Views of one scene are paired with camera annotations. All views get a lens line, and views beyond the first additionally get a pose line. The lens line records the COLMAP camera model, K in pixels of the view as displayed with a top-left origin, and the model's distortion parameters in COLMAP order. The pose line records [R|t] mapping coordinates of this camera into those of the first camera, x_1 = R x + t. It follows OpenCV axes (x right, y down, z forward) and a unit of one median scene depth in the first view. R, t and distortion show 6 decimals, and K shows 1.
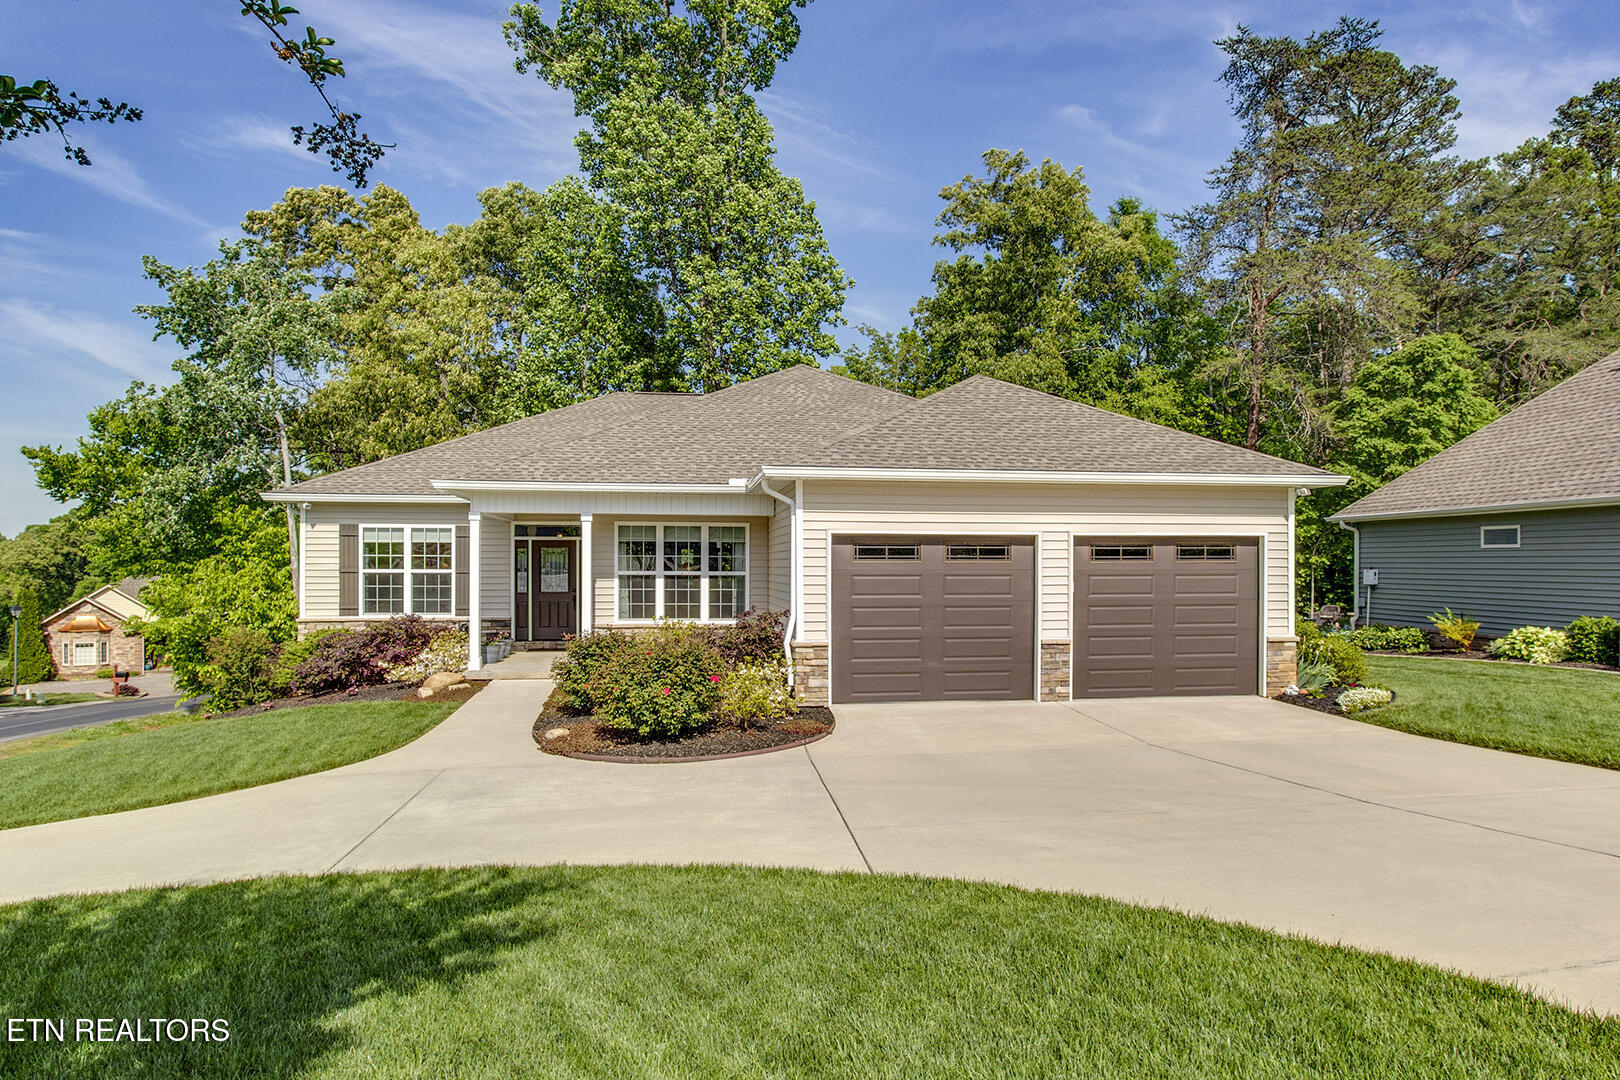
lens RADIAL K [[979.7, 0, 810.0], [0, 979.7, 540.0], [0, 0, 1]] dist [-0.017227, 0.001761]
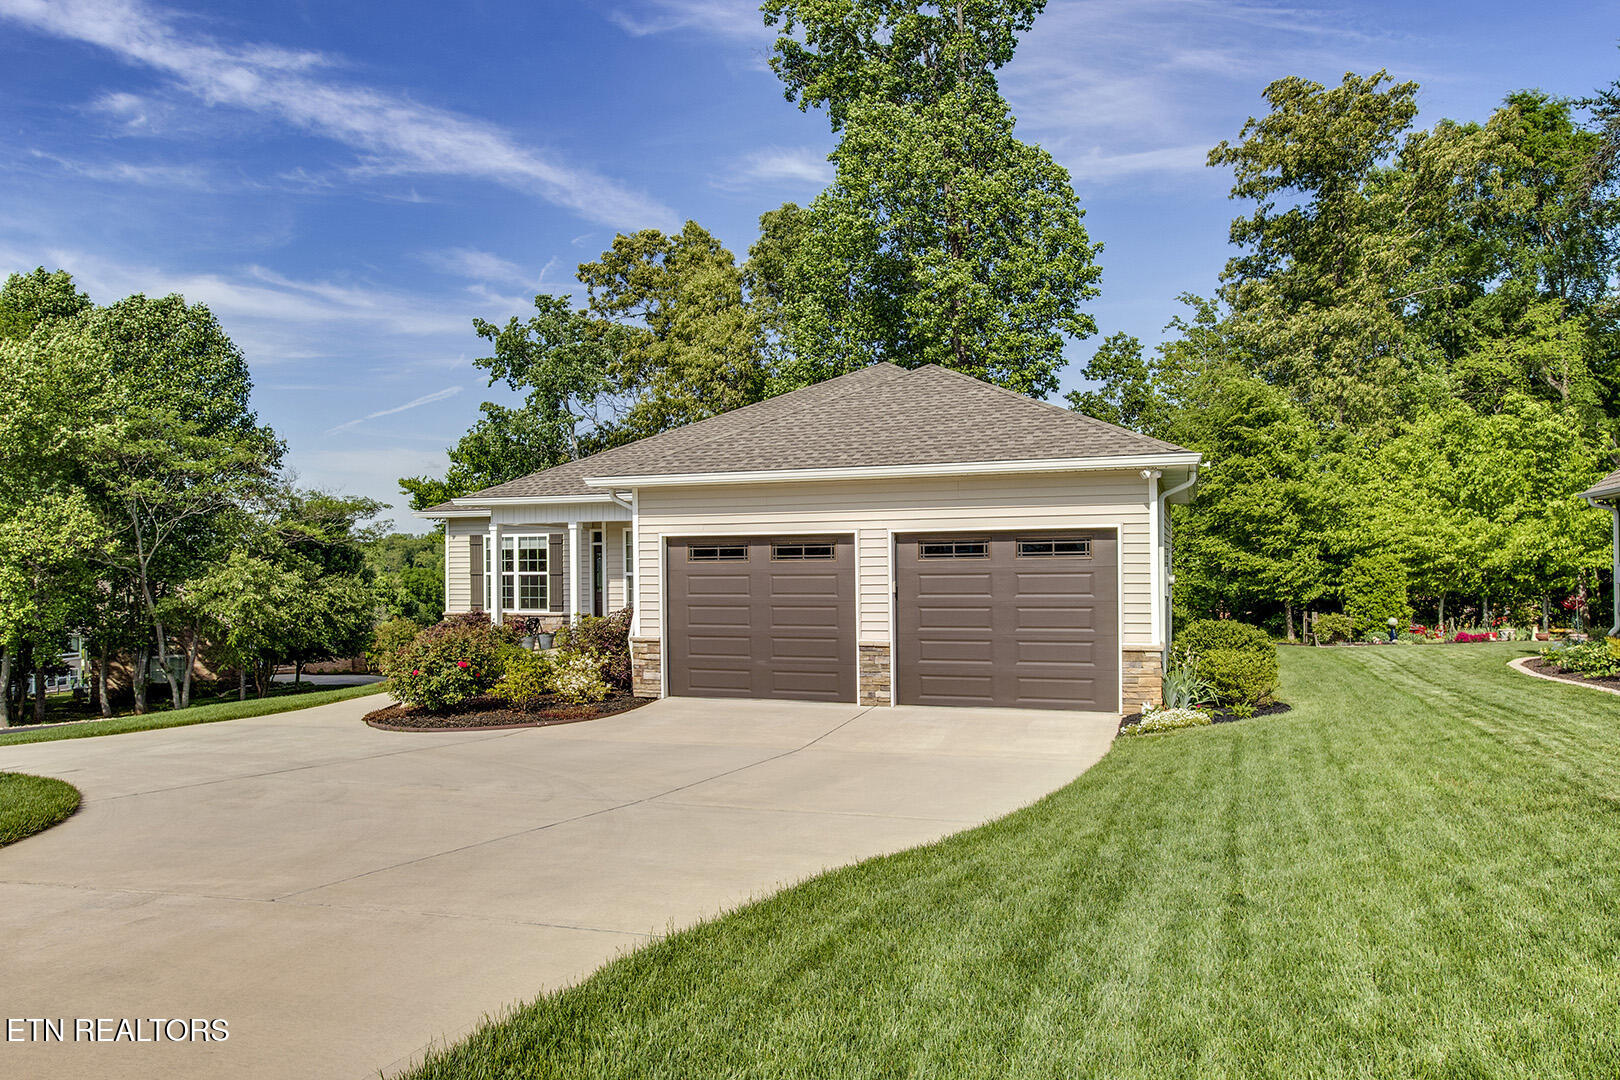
lens RADIAL K [[1025.1, 0, 812.0], [0, 1025.1, 510.5], [0, 0, 1]] dist [0.000076, 0.000093]
pose [[0.887160, -0.034580, -0.460164, 0.503591], [0.022765, 0.999254, -0.031201, 0.002562], [0.460899, 0.017205, 0.887286, 0.058785]]
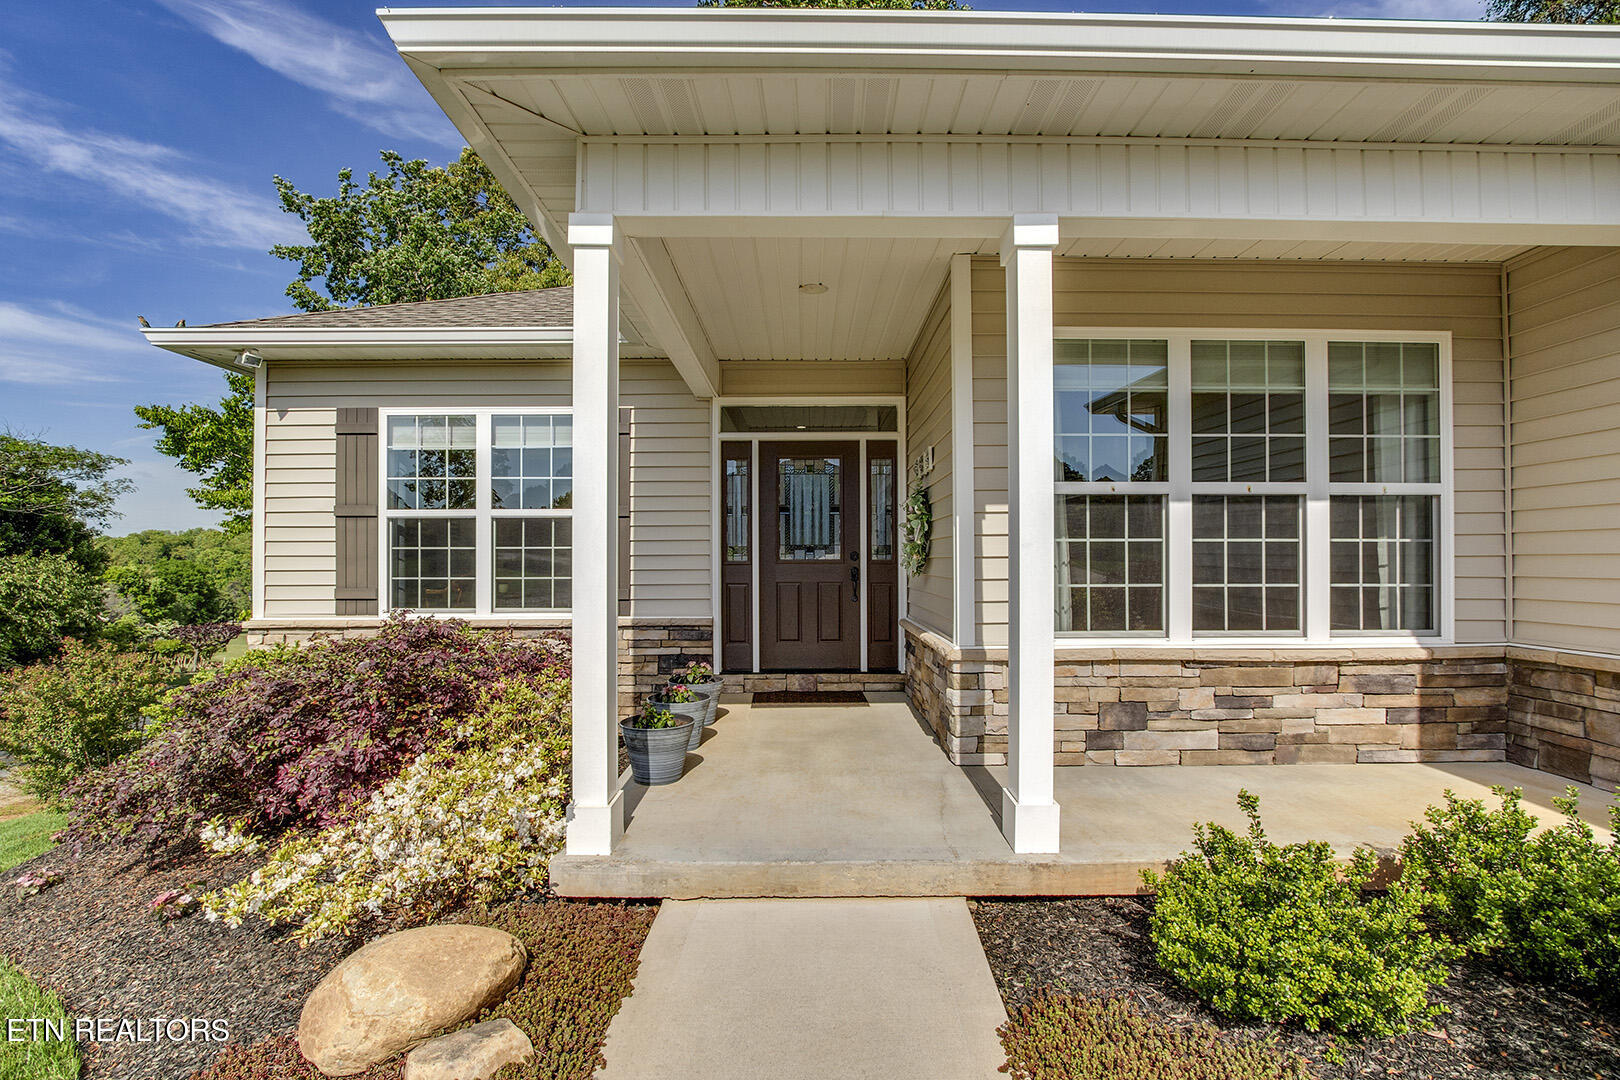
lens RADIAL K [[750.3, 0, 823.1], [0, 750.3, 546.3], [0, 0, 1]] dist [-0.019822, 0.000336]
pose [[0.991778, -0.007937, -0.127727, -0.226279], [0.008492, 0.999957, 0.003801, 0.048448], [0.127691, -0.004854, 0.991802, 0.712372]]
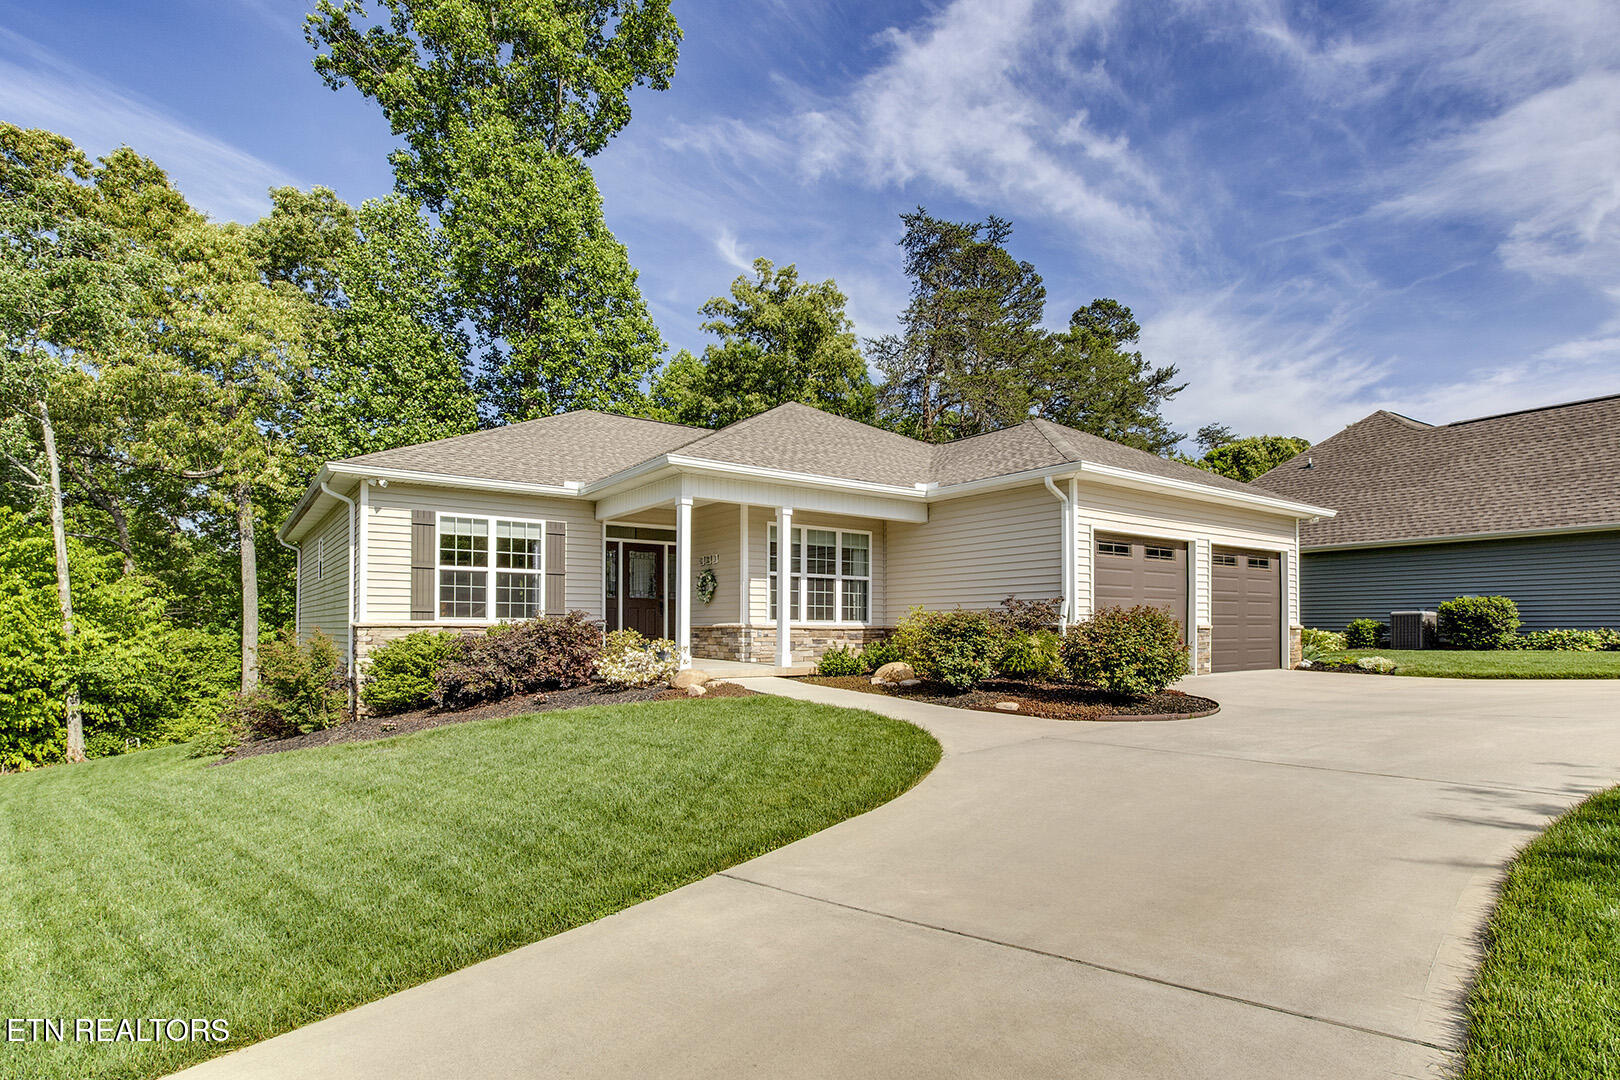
lens RADIAL K [[833.2, 0, 815.4], [0, 833.2, 569.2], [0, 0, 1]] dist [-0.013070, -0.000188]
pose [[0.882381, 0.033917, 0.469311, -0.524149], [-0.011082, 0.998620, -0.051334, 0.068647], [-0.470405, 0.040095, 0.881540, 0.222140]]
